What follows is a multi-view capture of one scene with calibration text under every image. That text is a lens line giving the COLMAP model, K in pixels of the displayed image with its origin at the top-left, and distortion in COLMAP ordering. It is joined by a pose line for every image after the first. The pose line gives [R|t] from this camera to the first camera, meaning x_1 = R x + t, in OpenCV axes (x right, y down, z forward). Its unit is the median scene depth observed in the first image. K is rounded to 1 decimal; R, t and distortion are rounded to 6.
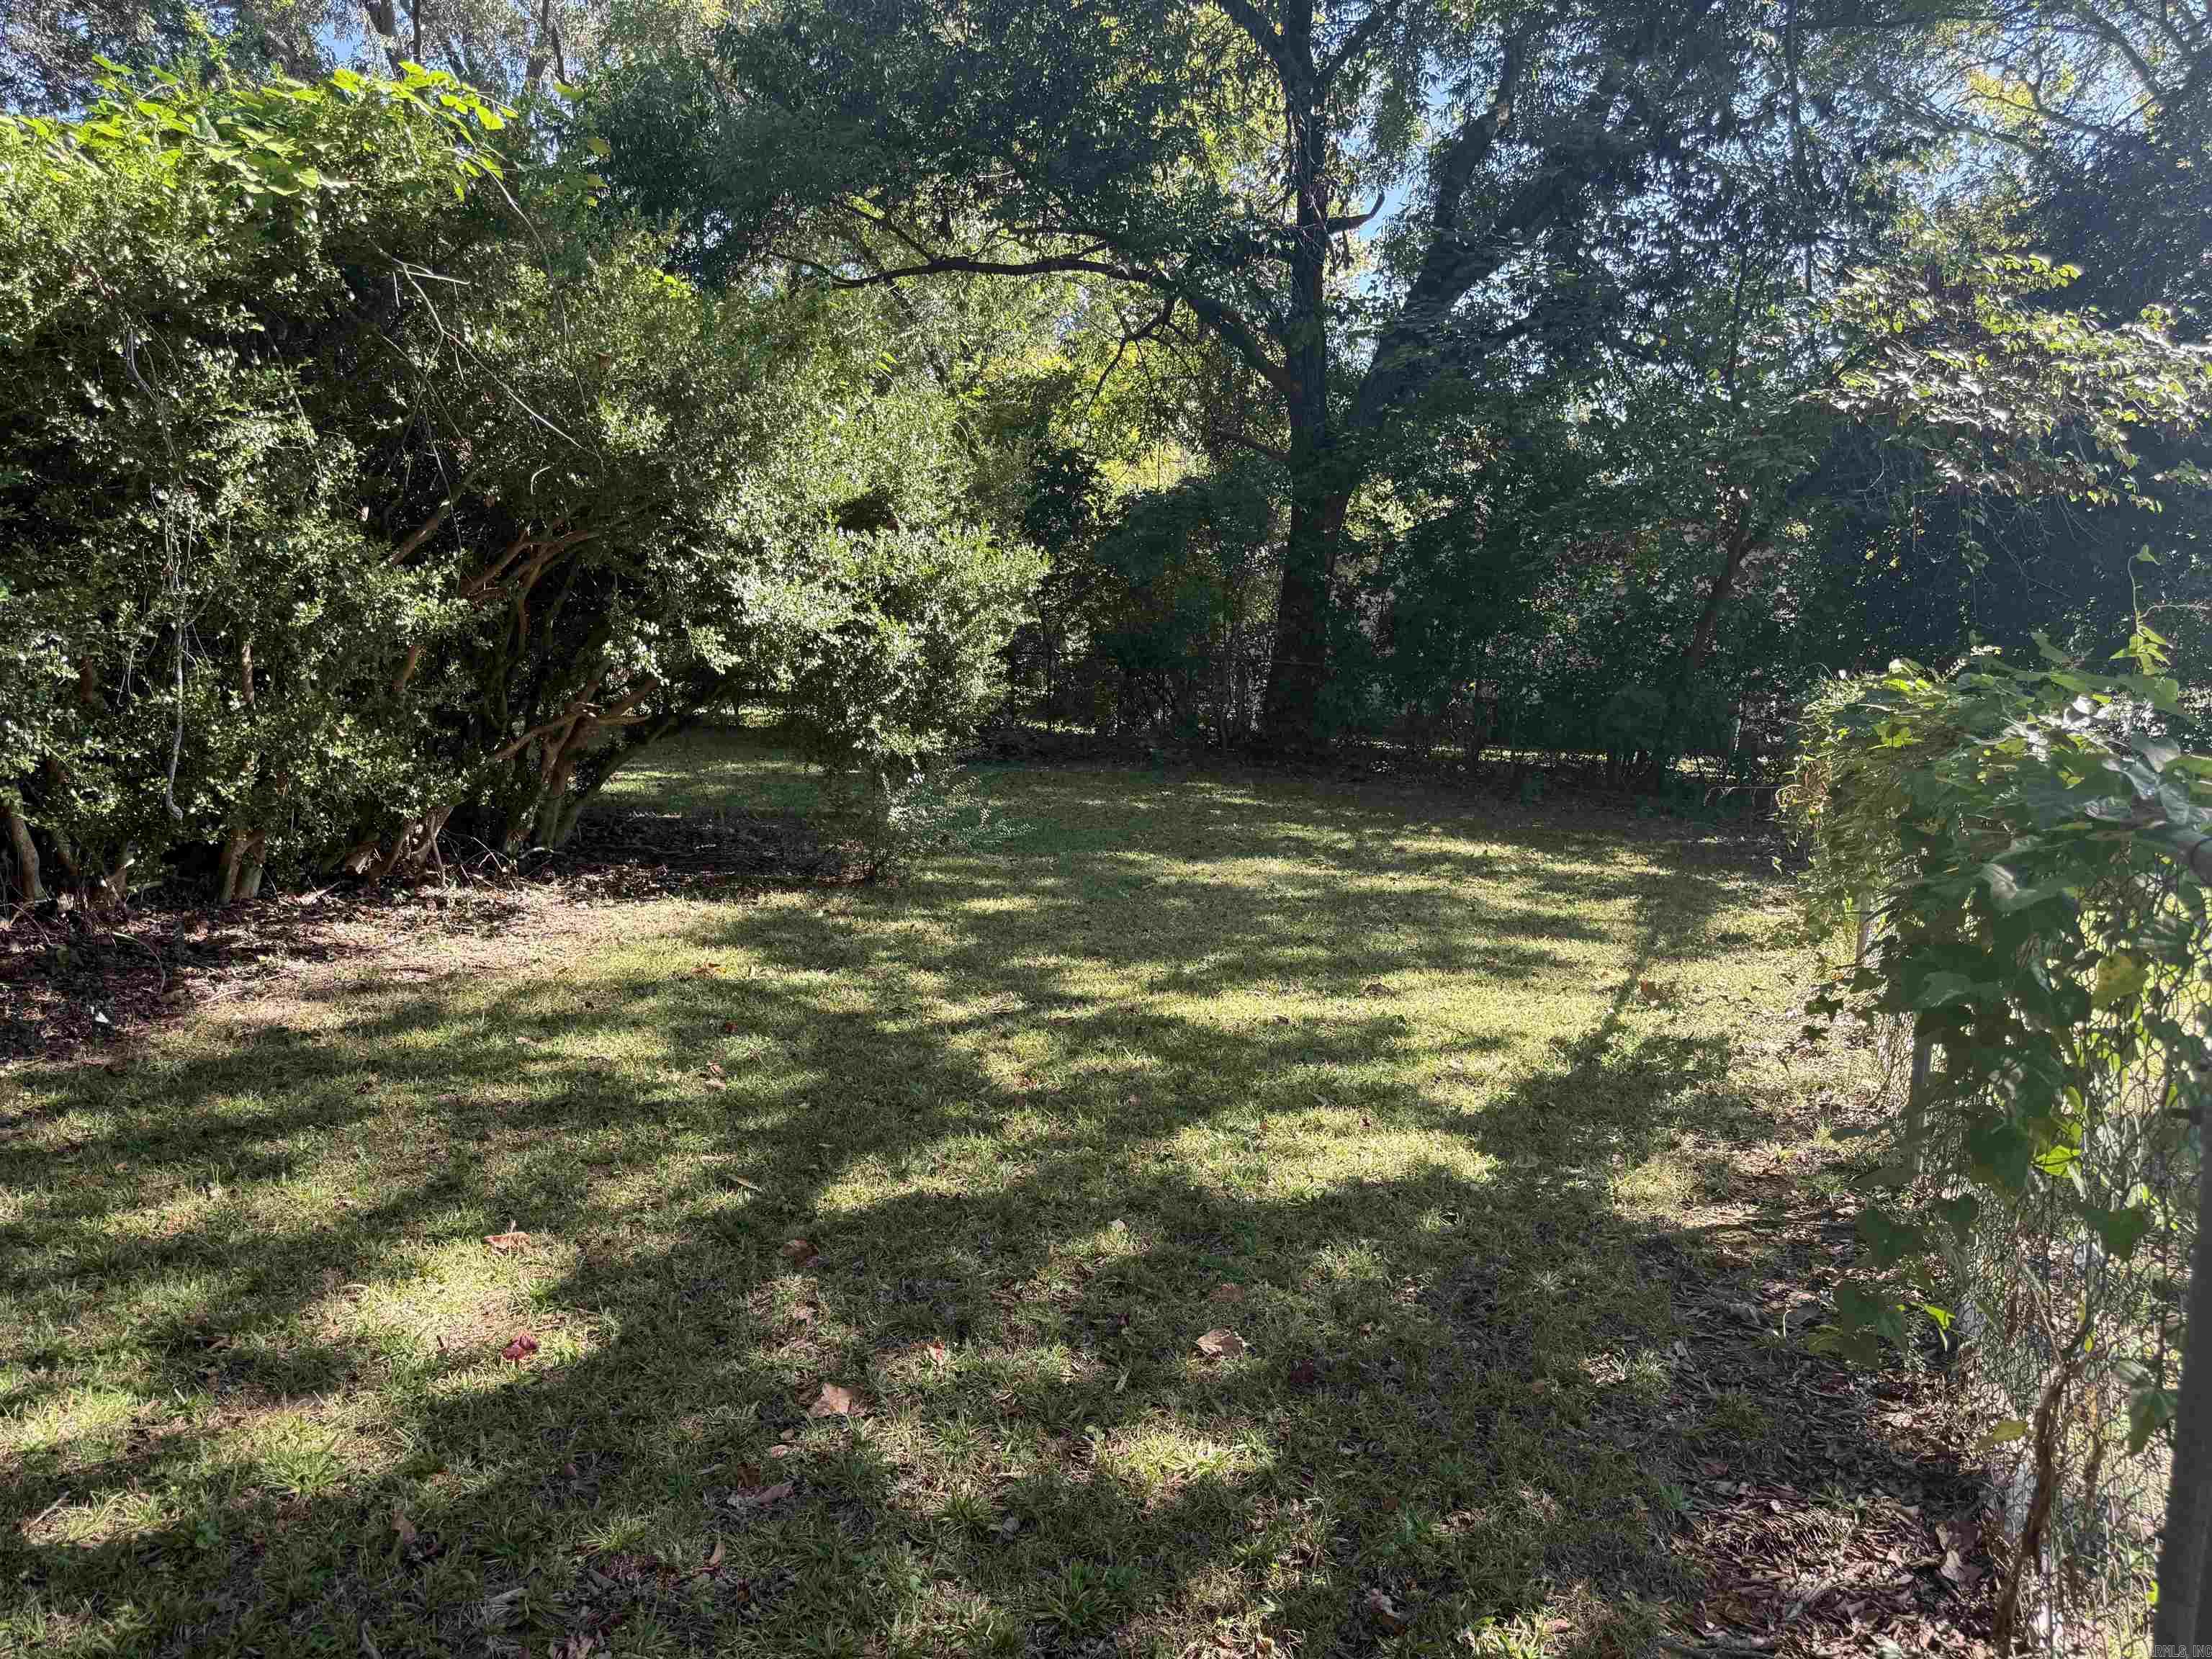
lens RADIAL K [[1569.2, 0, 1108.7], [0, 1569.2, 826.0], [0, 0, 1]] dist [0.010248, -0.000935]
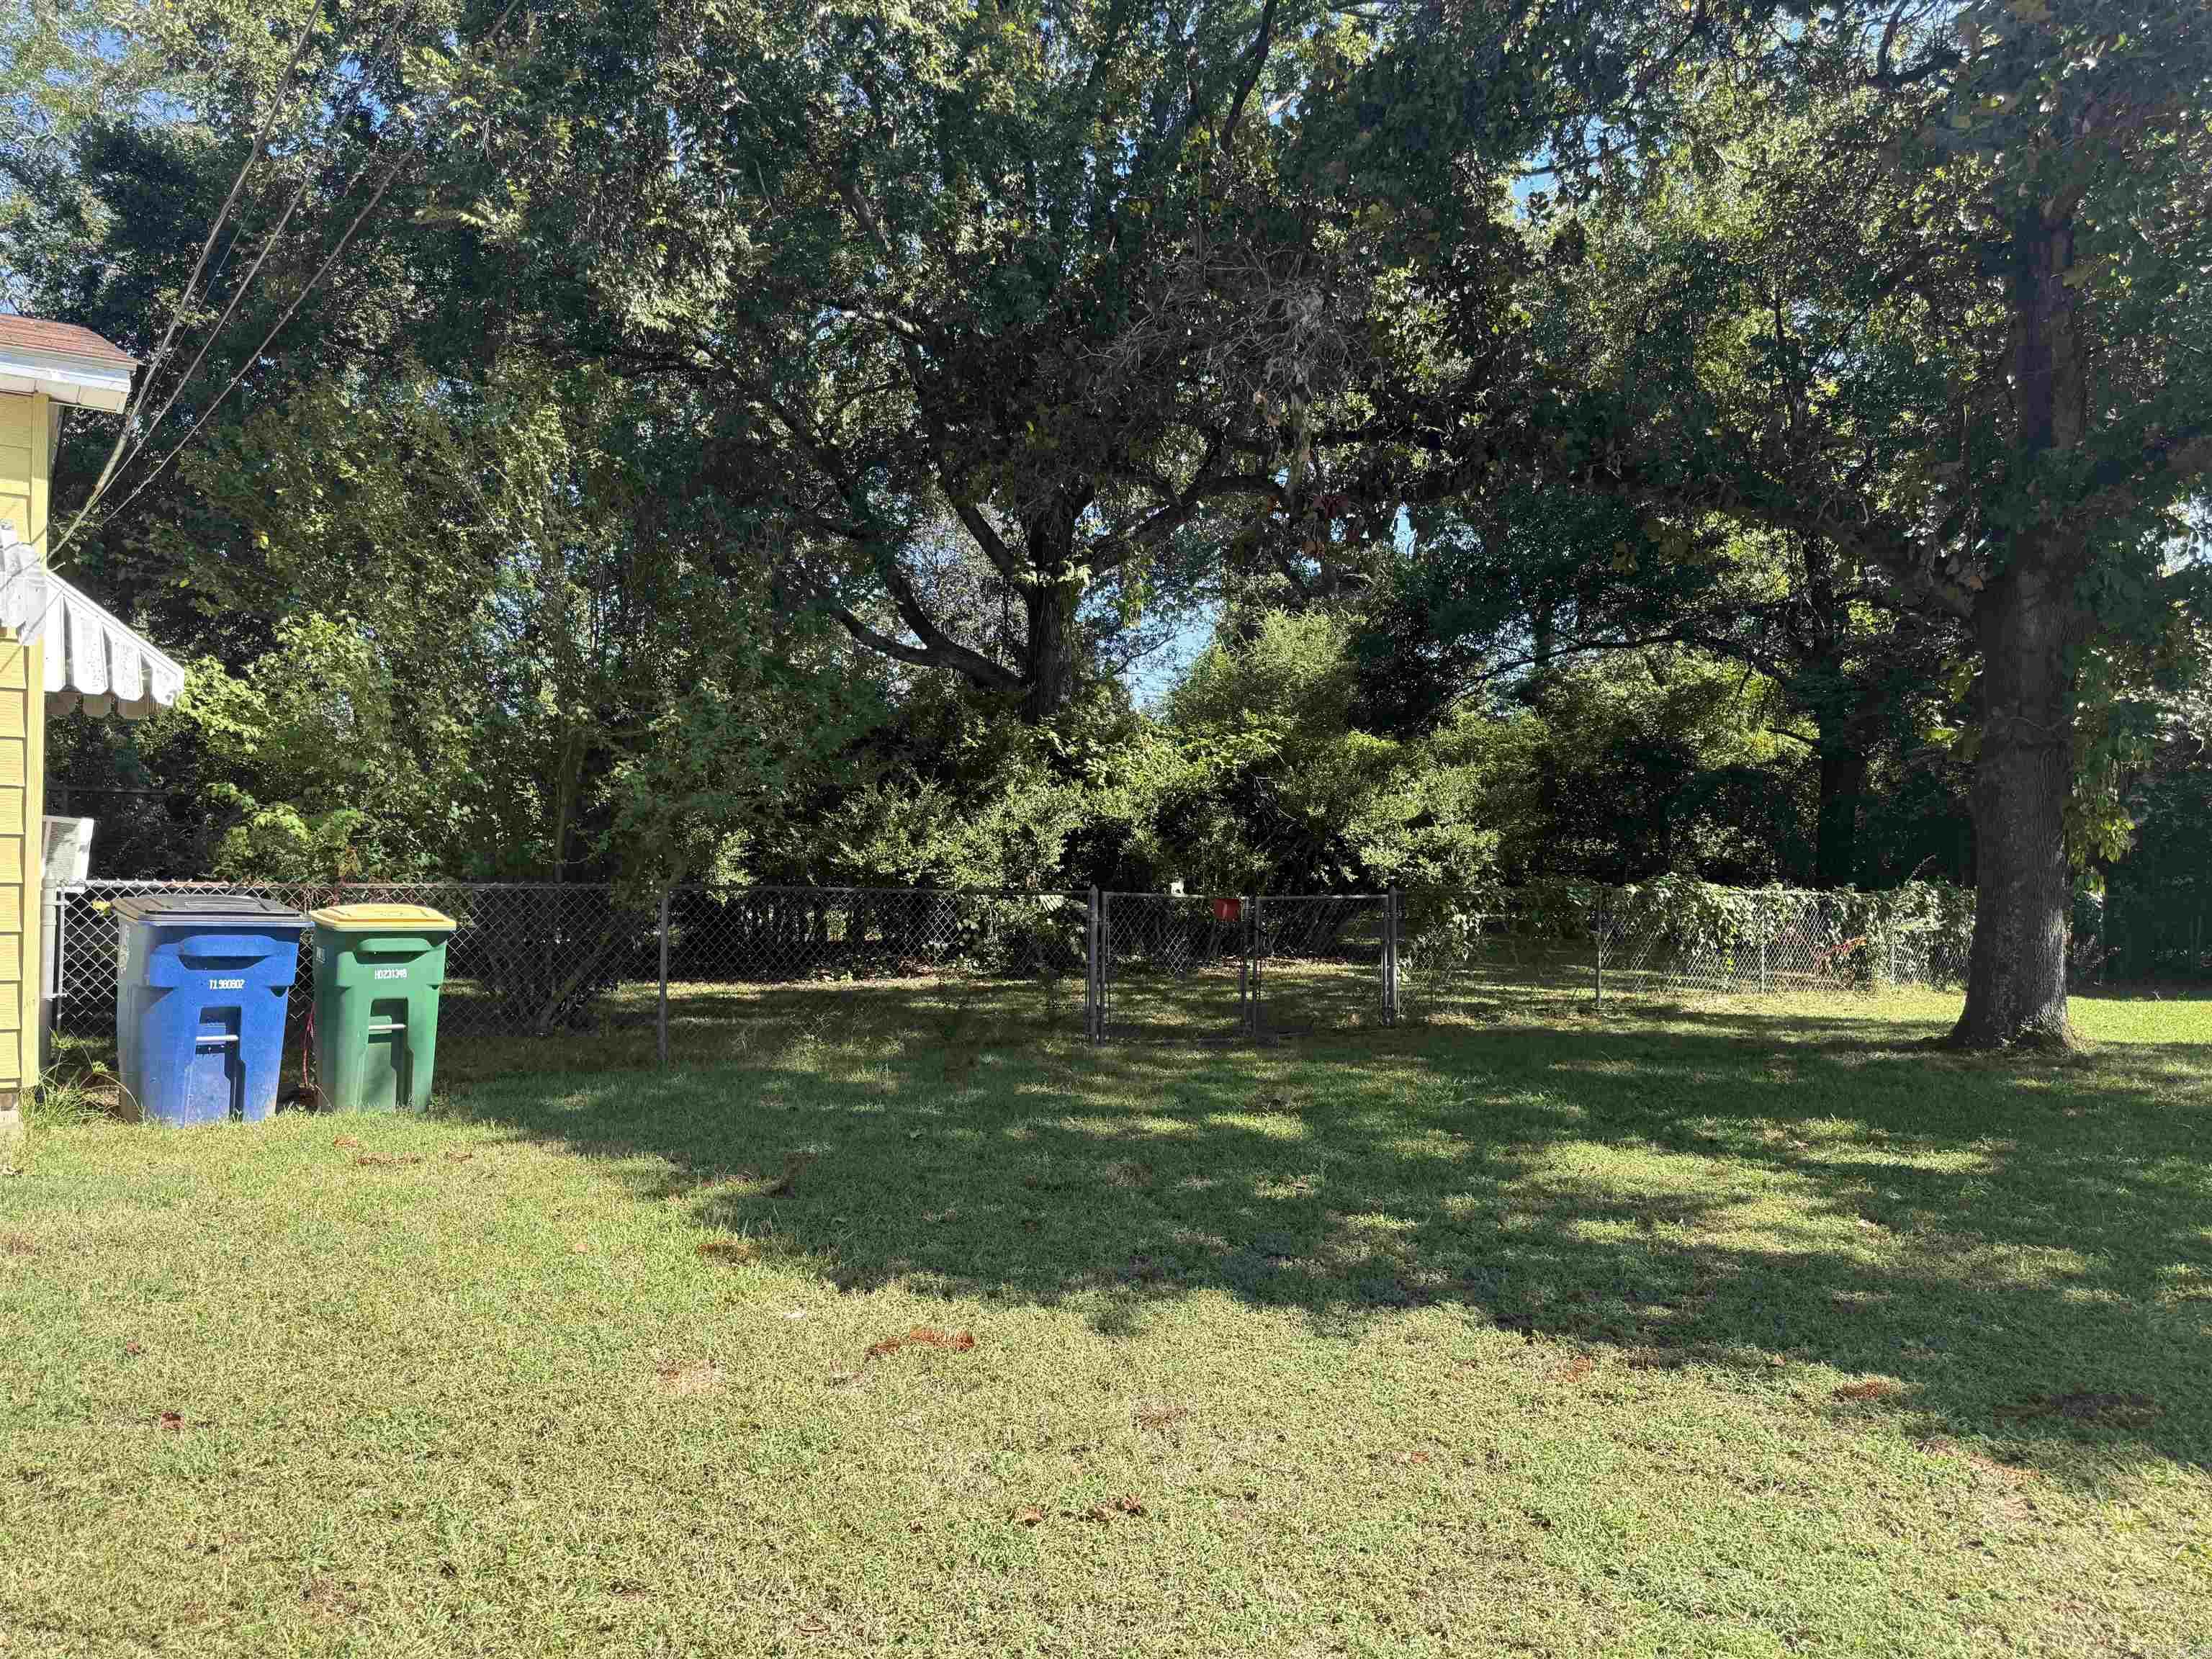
lens RADIAL K [[1569.2, 0, 1105.5], [0, 1569.2, 835.7], [0, 0, 1]] dist [0.010248, -0.000935]
pose [[0.849648, -0.024934, -0.526760, 0.958894], [-0.044062, 0.992032, -0.118028, 0.196019], [0.525506, 0.123492, 0.841780, -1.837542]]
